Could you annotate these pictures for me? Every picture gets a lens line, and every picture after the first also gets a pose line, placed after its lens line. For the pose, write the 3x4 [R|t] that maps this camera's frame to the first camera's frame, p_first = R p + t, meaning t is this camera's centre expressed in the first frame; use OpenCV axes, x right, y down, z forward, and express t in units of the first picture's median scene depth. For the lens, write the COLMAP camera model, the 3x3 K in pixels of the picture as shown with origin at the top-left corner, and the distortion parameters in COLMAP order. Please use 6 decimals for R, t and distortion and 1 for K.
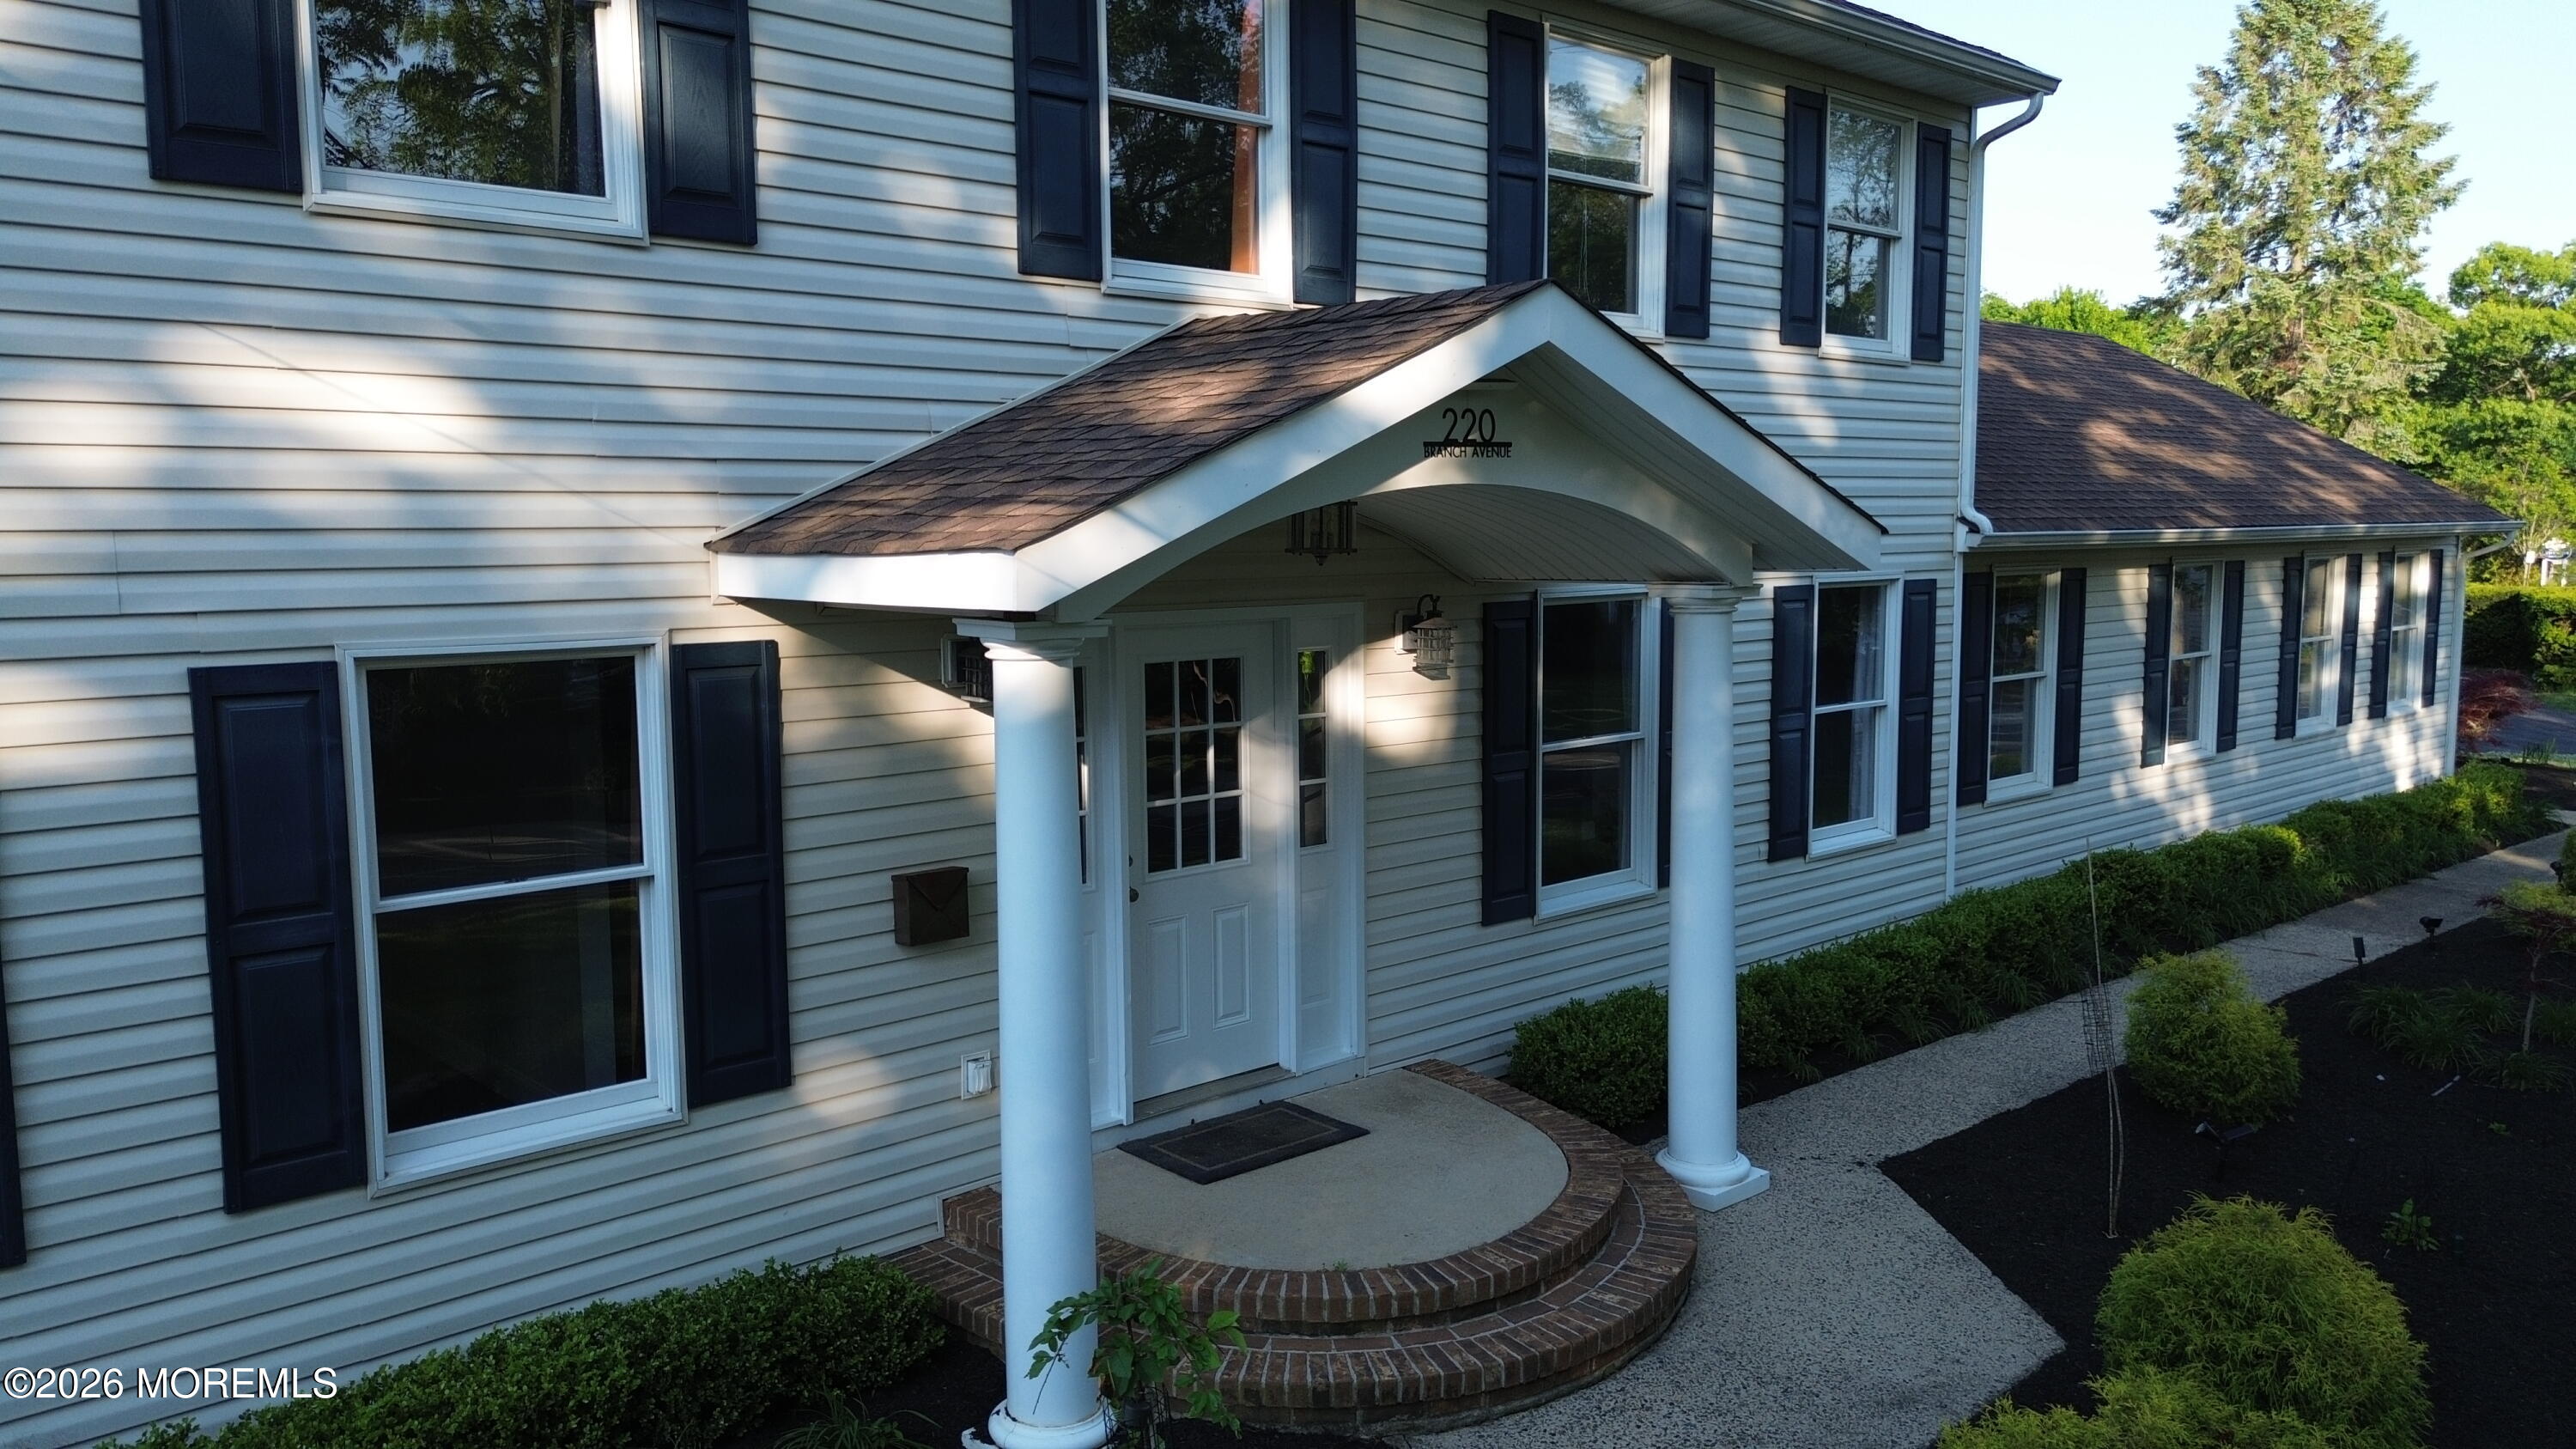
lens RADIAL K [[1836.5, 0, 1288.0], [0, 1836.5, 724.5], [0, 0, 1]] dist [0.060981, -0.053631]
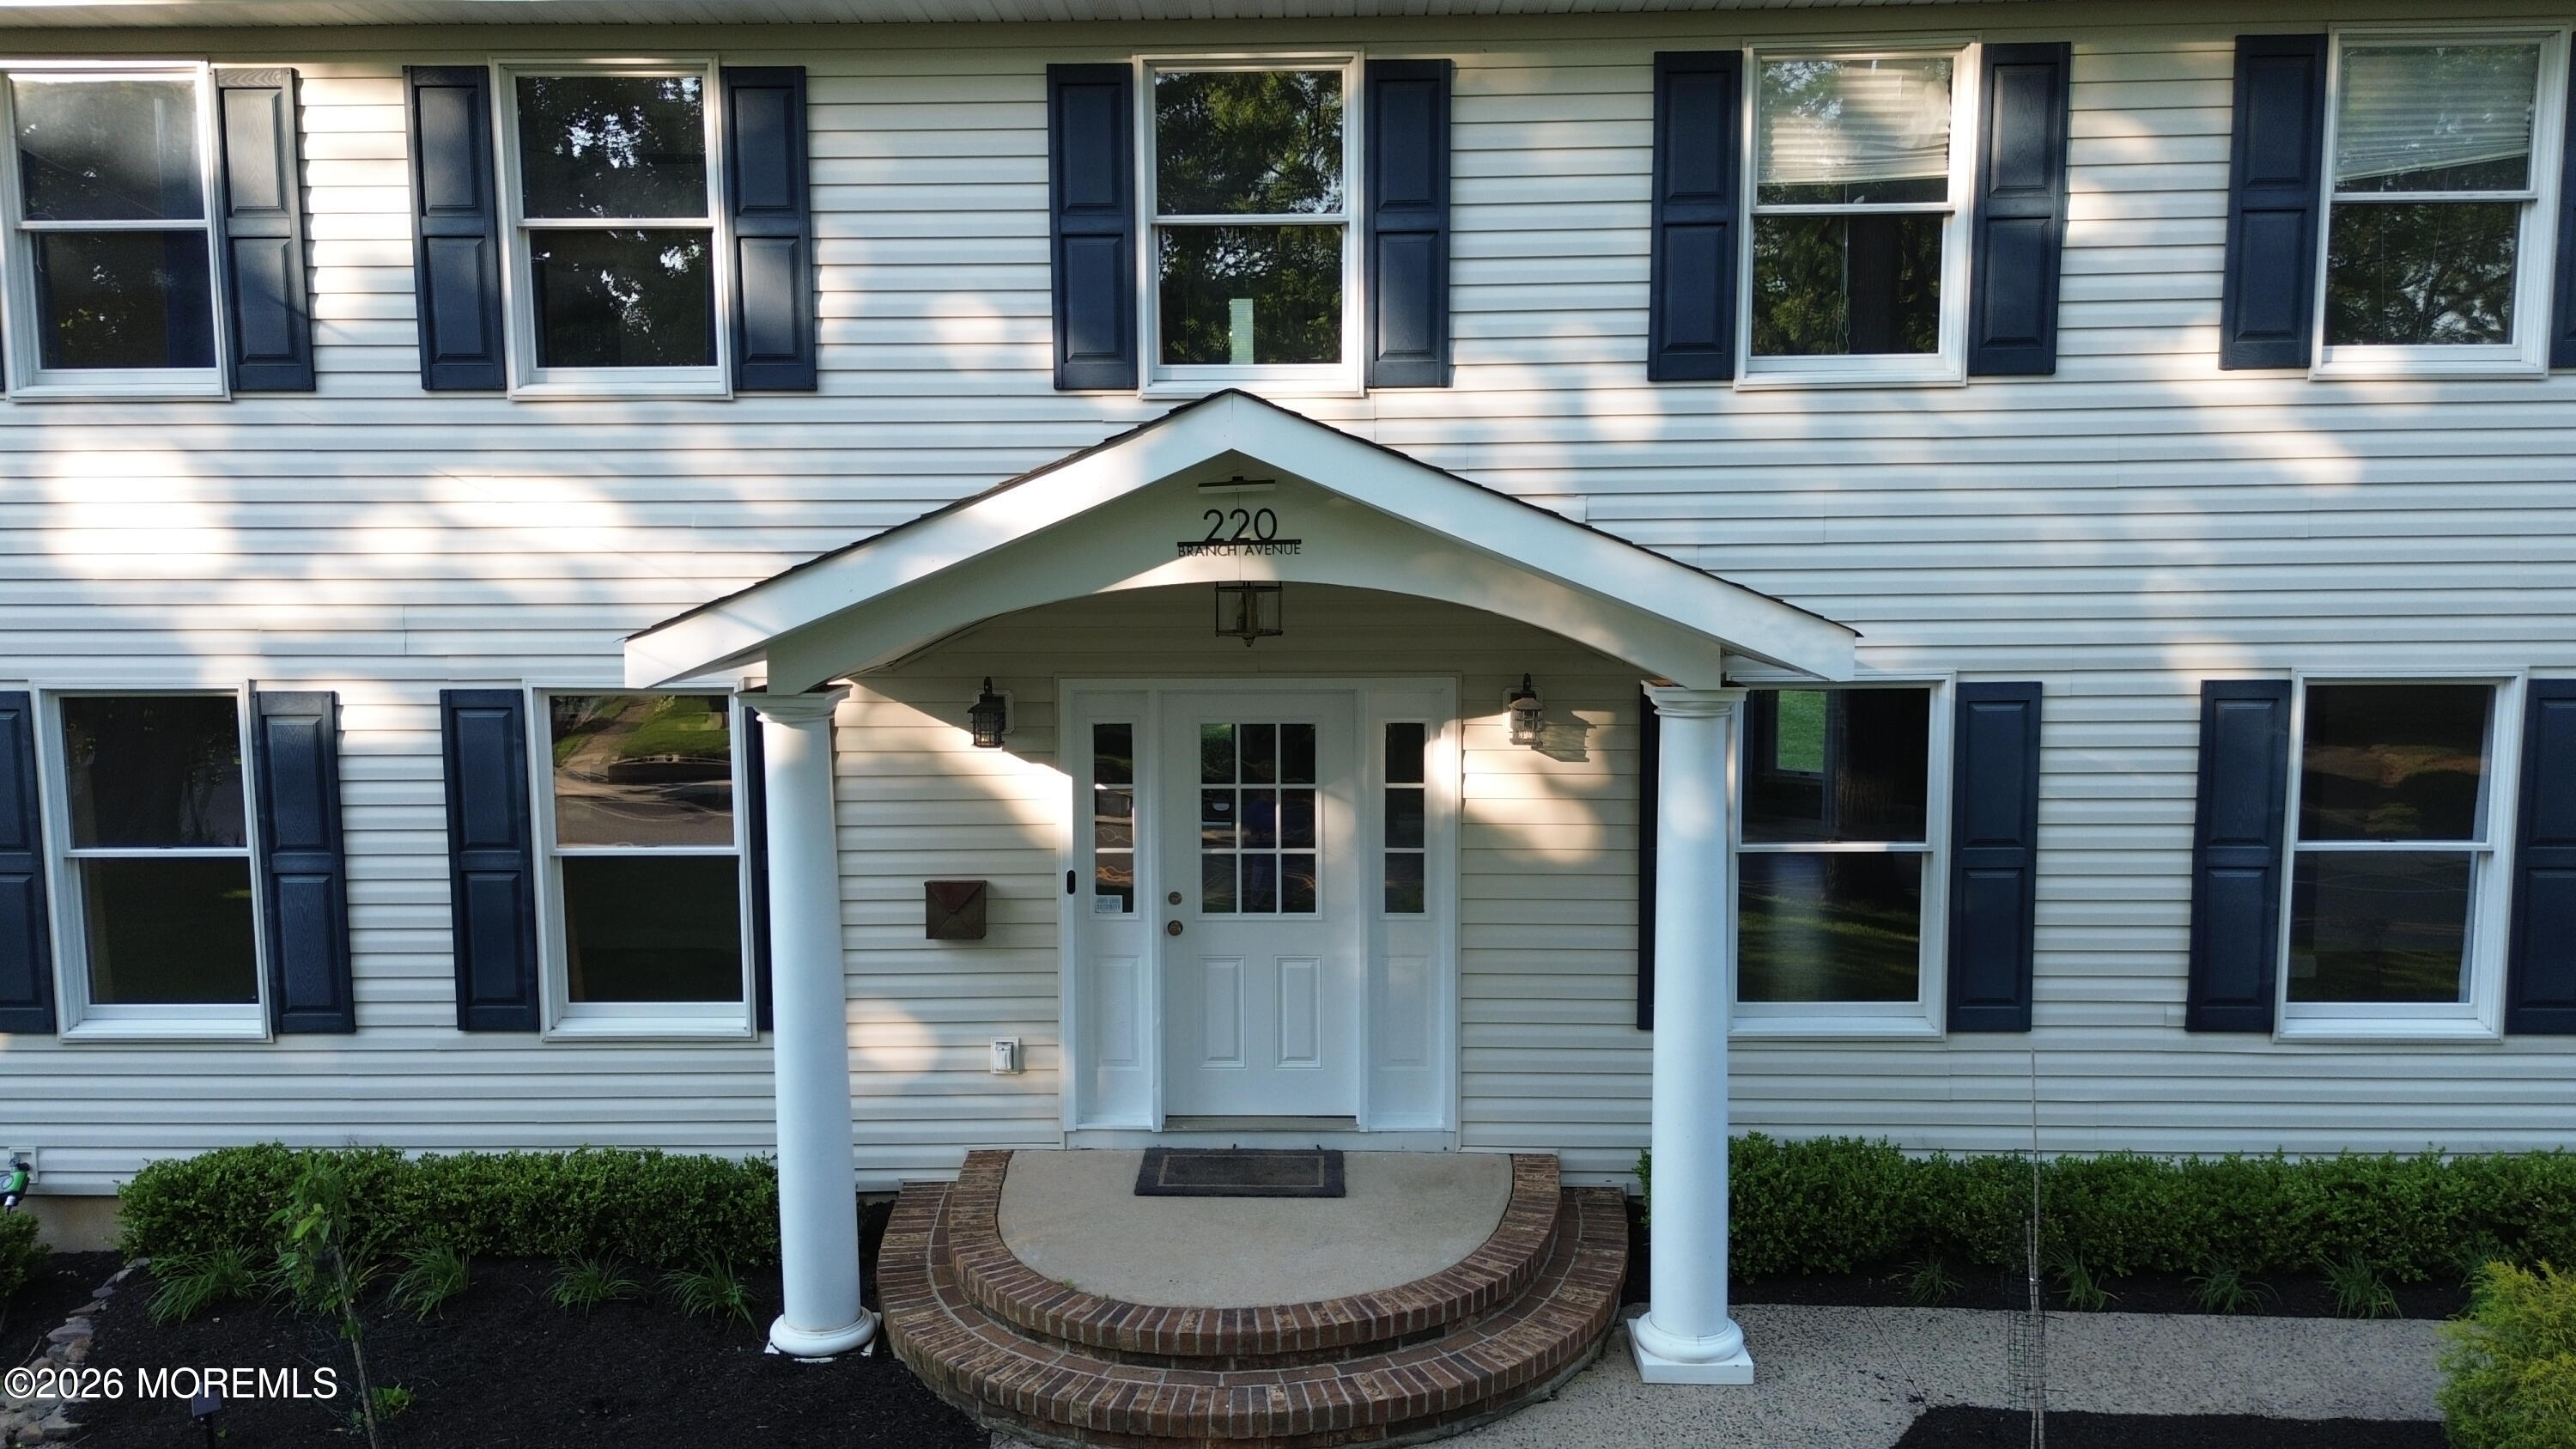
lens RADIAL K [[1836.5, 0, 1288.0], [0, 1836.5, 724.5], [0, 0, 1]] dist [0.060981, -0.053631]
pose [[0.724925, 0.077753, -0.684426, 0.757731], [-0.073748, 0.996659, 0.035111, -0.079921], [0.684869, 0.025023, 0.728237, 0.239617]]
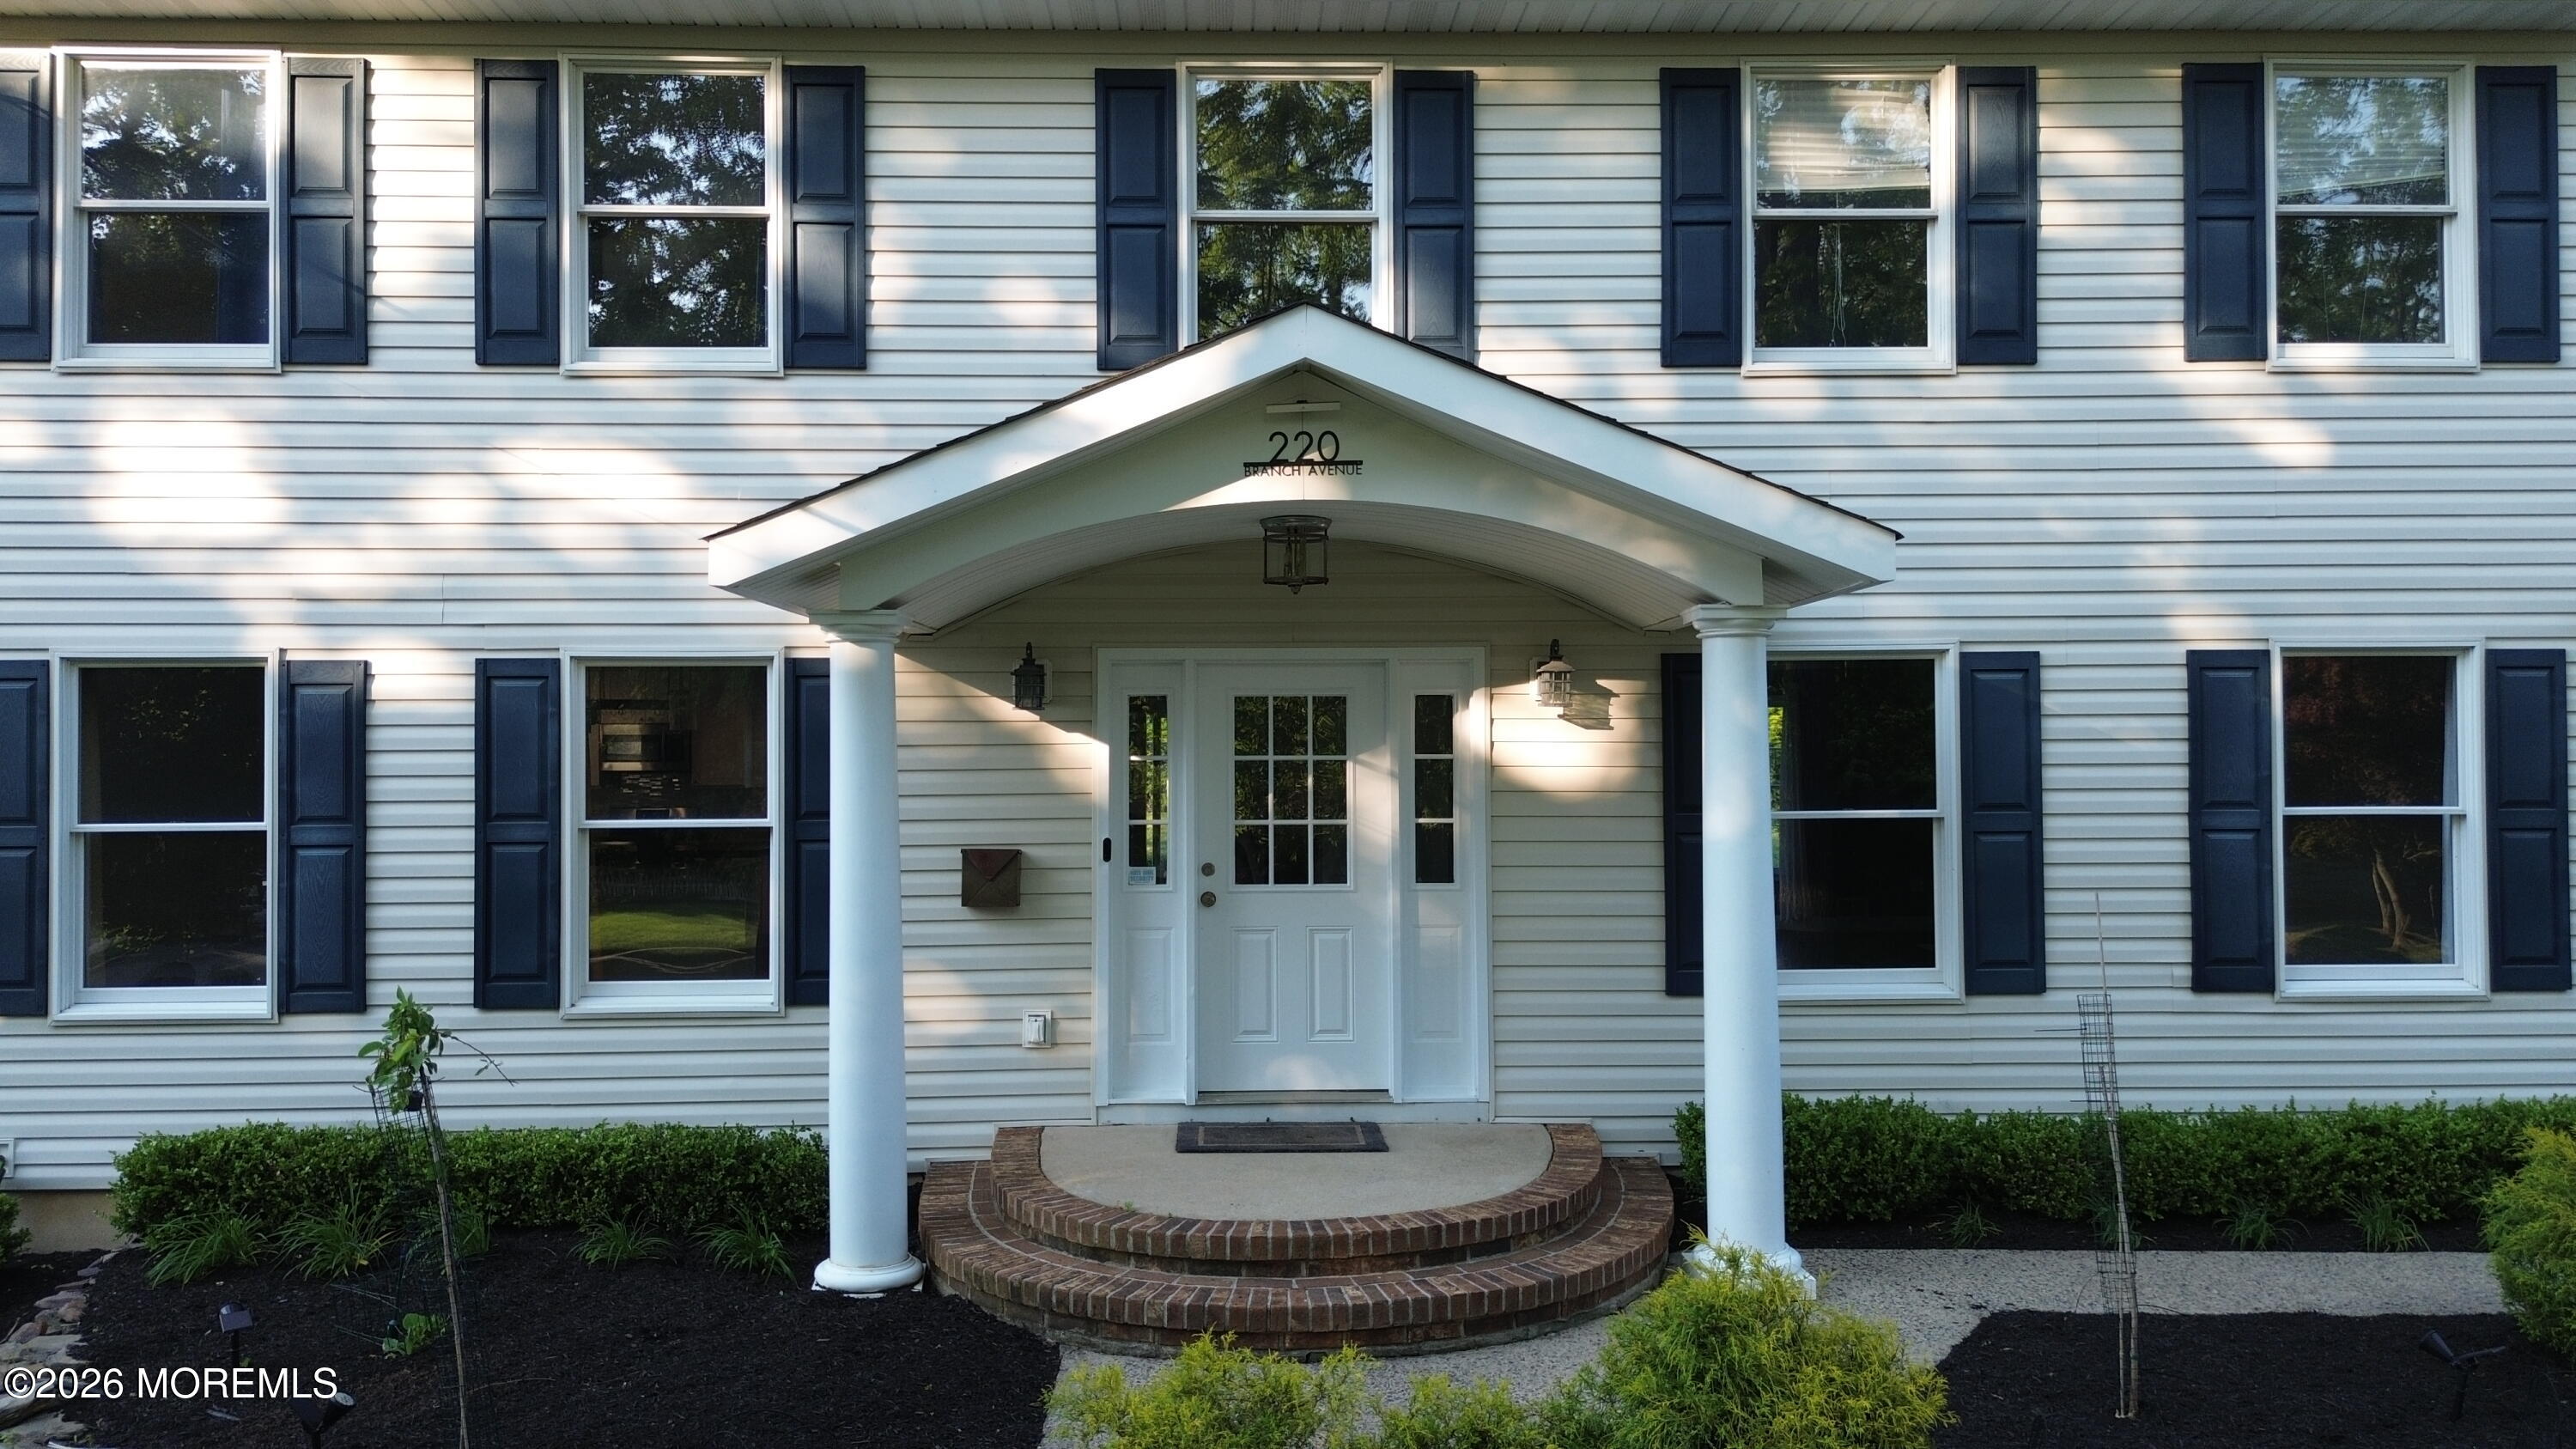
lens RADIAL K [[1836.5, 0, 1288.0], [0, 1836.5, 724.5], [0, 0, 1]] dist [0.060981, -0.053631]
pose [[0.762571, -0.008058, -0.646854, 0.715610], [-0.069917, 0.993039, -0.094795, 0.093992], [0.643115, 0.117514, 0.756699, 0.174238]]
